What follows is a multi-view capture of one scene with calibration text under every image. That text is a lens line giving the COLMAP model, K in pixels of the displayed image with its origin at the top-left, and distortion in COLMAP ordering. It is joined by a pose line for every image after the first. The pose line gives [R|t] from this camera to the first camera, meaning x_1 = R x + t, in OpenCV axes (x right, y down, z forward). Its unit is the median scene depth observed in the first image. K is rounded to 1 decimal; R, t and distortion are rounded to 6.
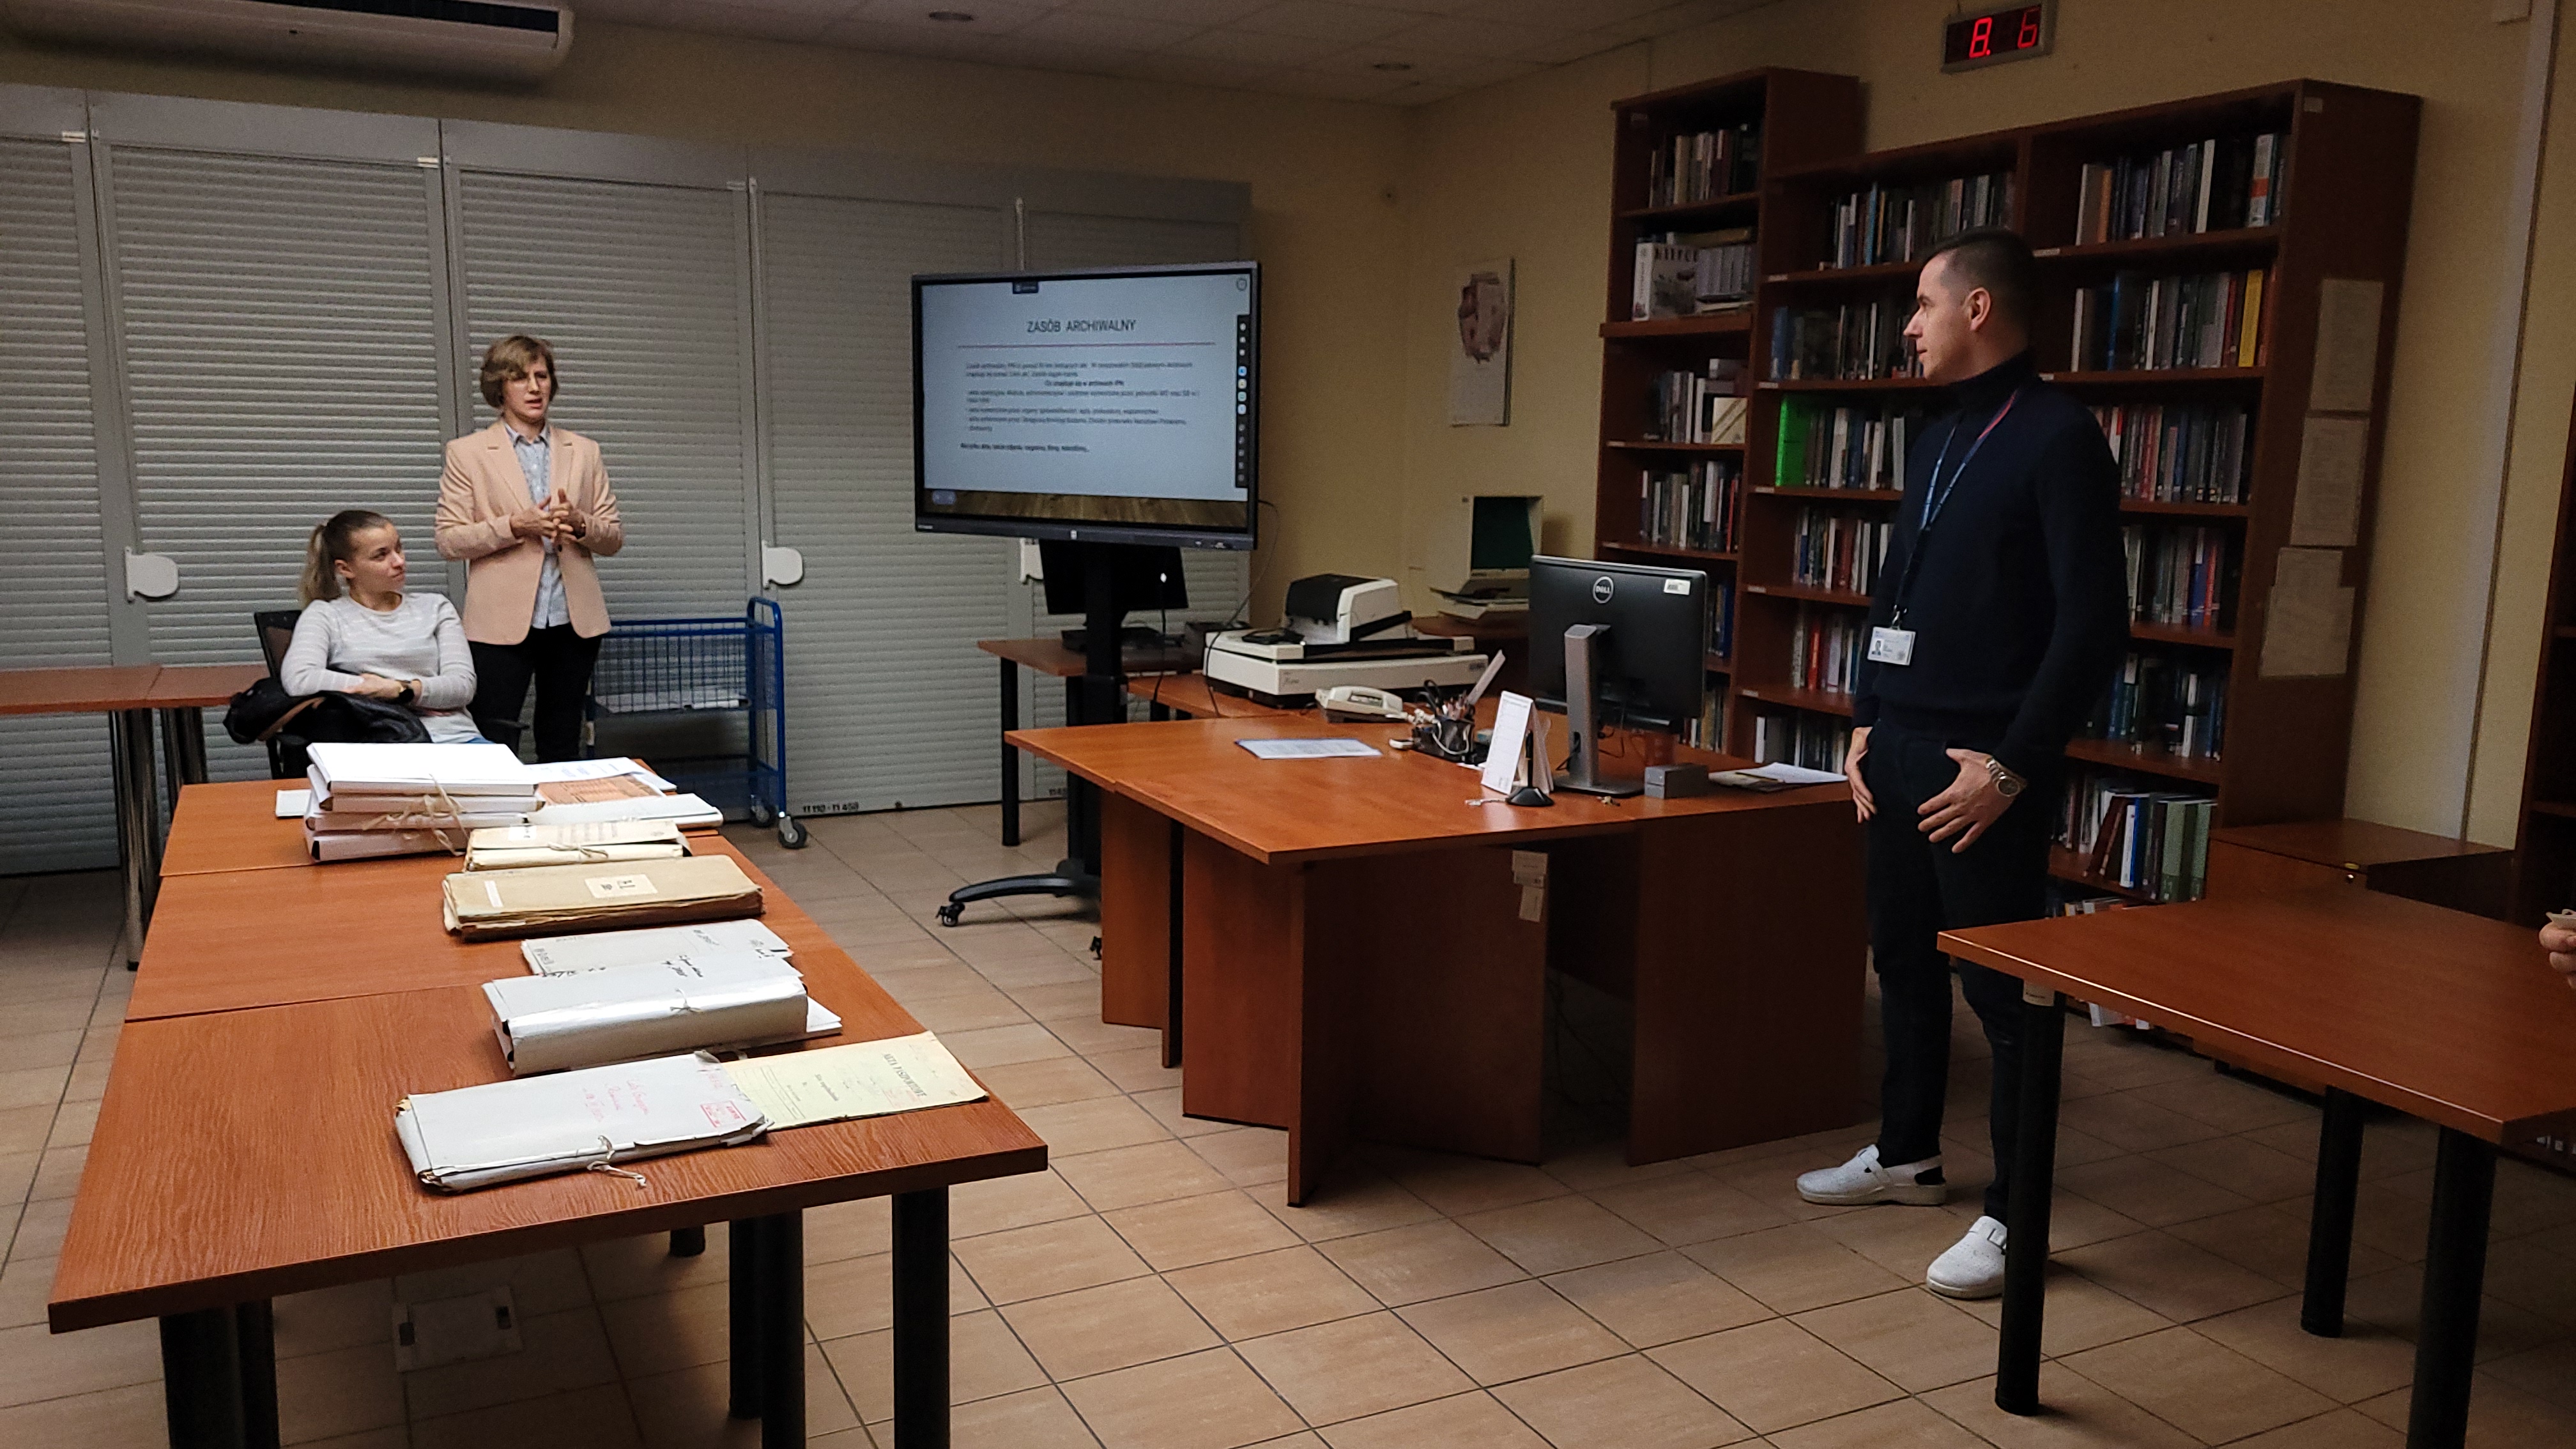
lens RADIAL K [[1908.5, 0, 1280.5], [0, 1908.5, 728.6], [0, 0, 1]] dist [0.027592, -0.016136]
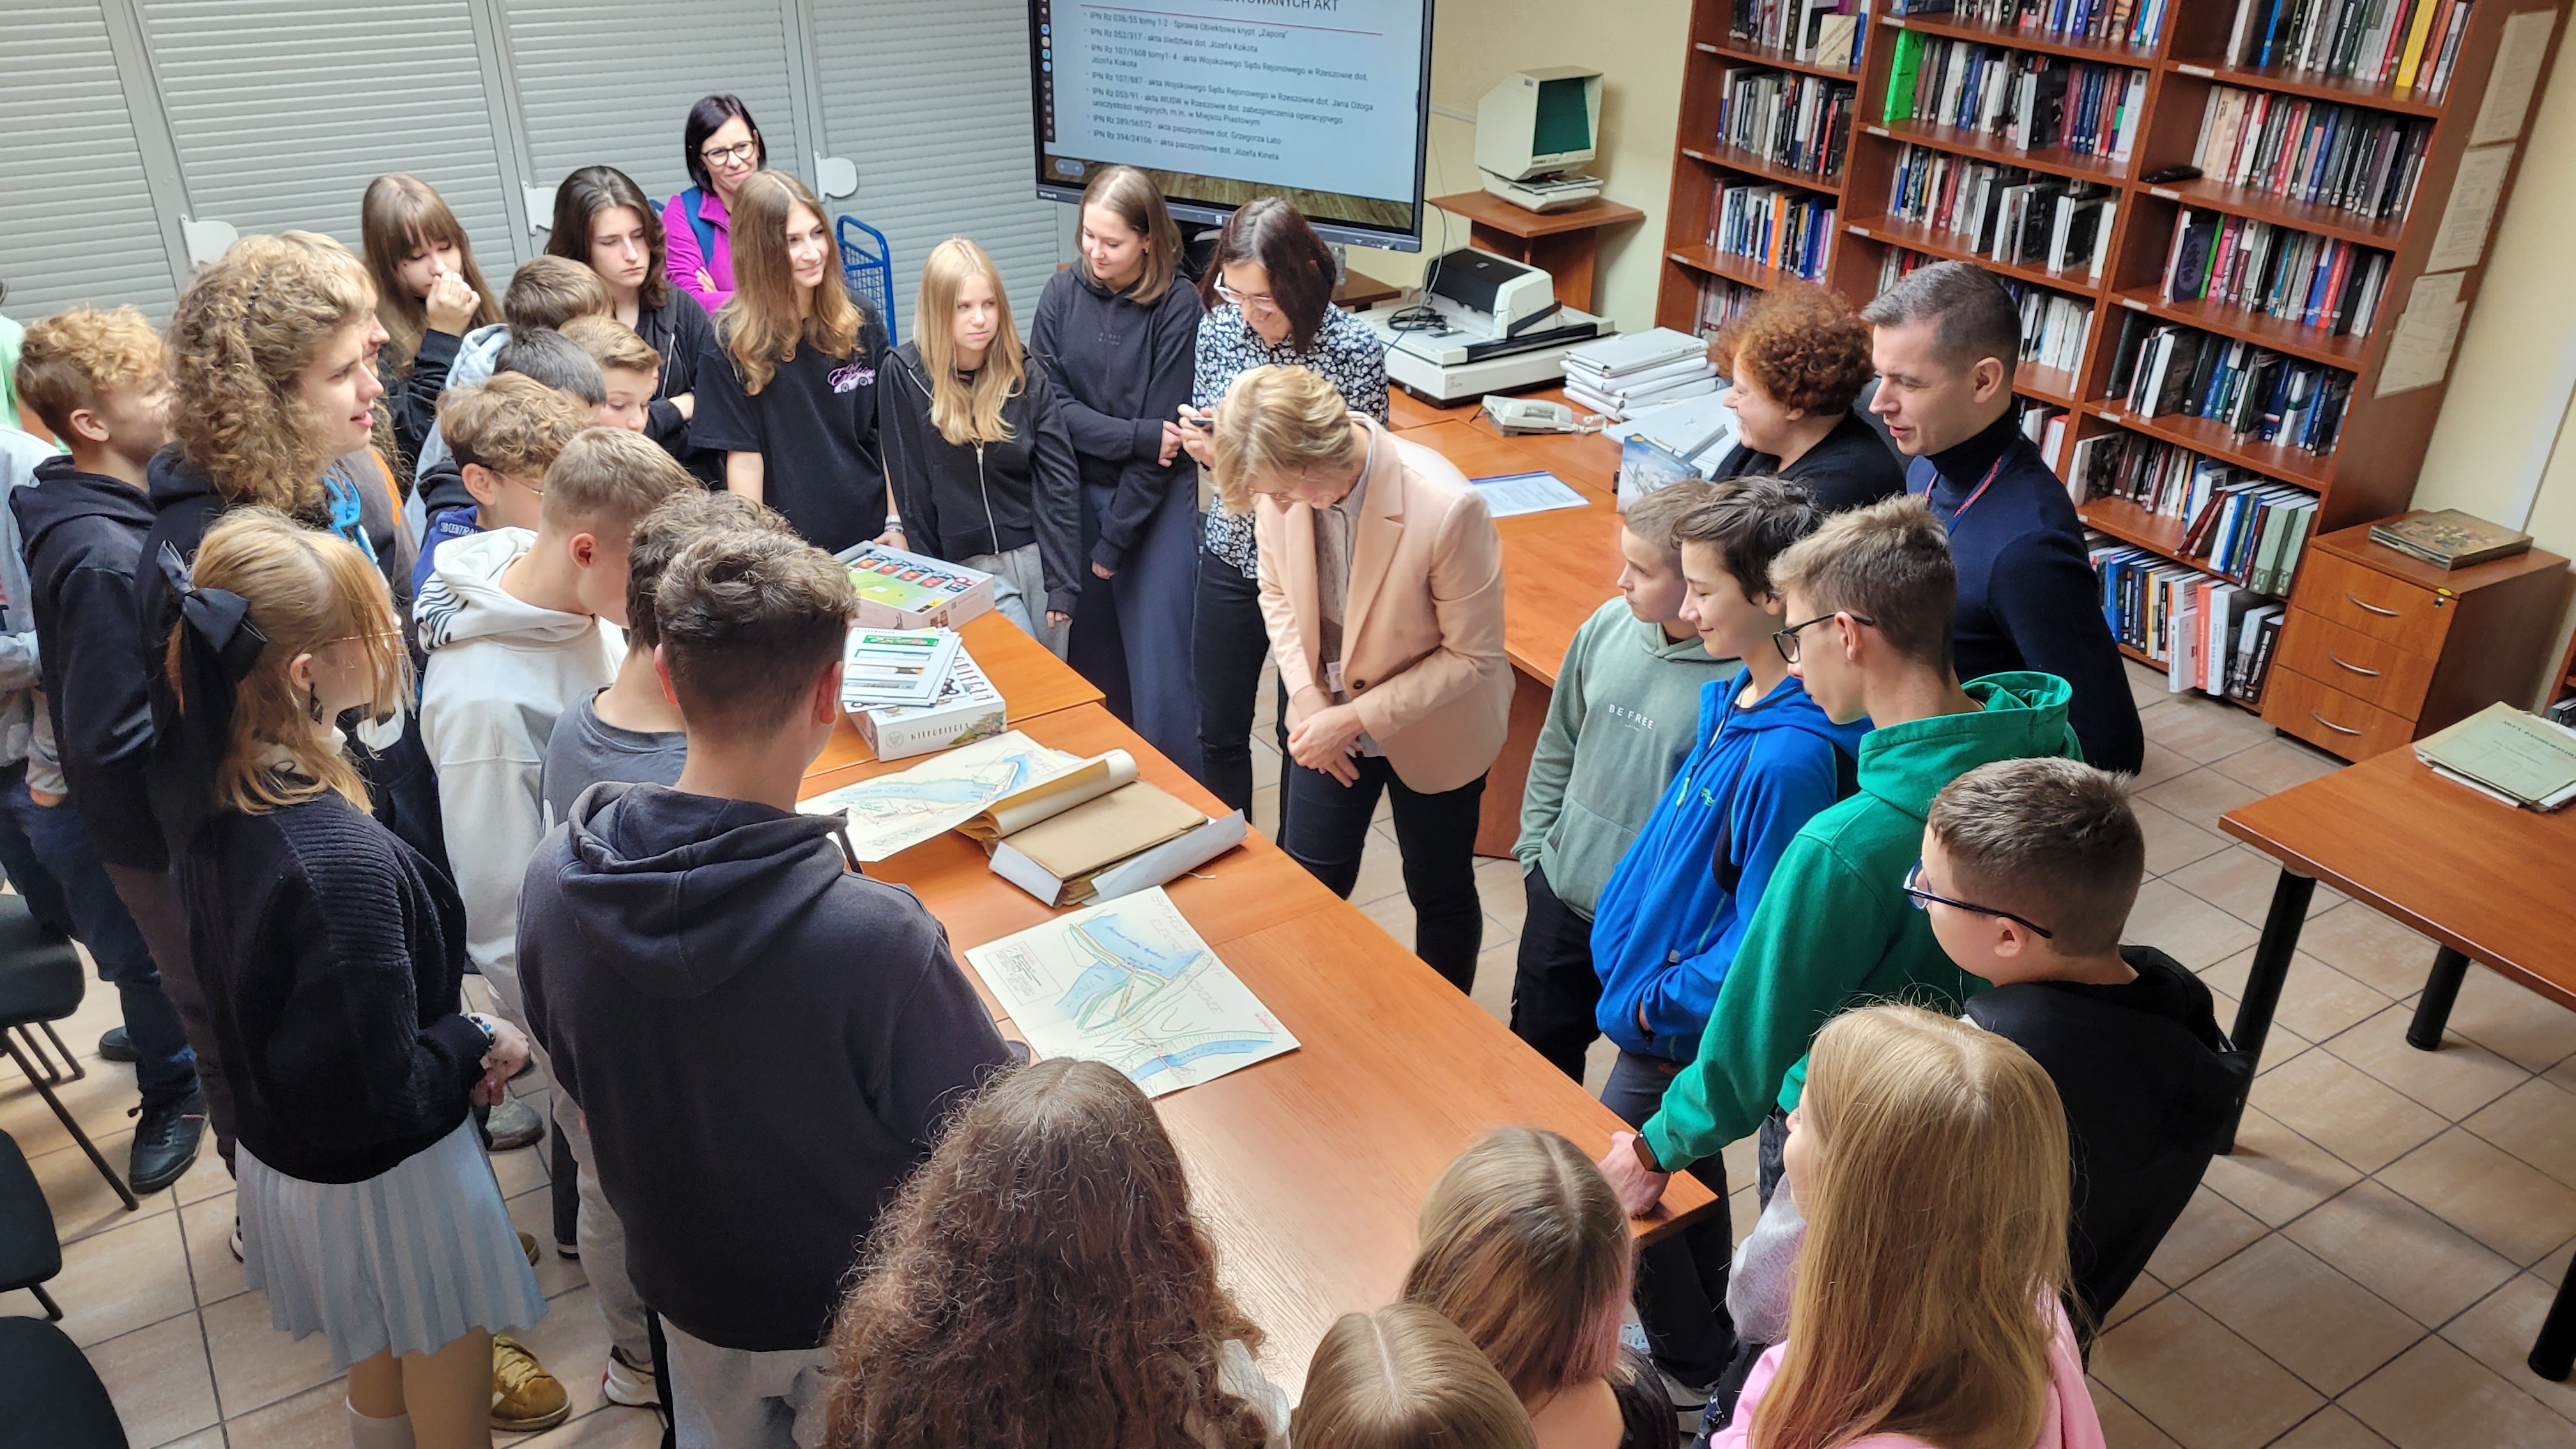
lens RADIAL K [[1908.5, 0, 1289.3], [0, 1908.5, 739.3], [0, 0, 1]] dist [0.027592, -0.016136]
pose [[0.994291, -0.050796, 0.093836, -0.187330], [0.016021, 0.940517, 0.339367, -0.192602], [-0.105493, -0.335927, 0.935962, -0.023323]]
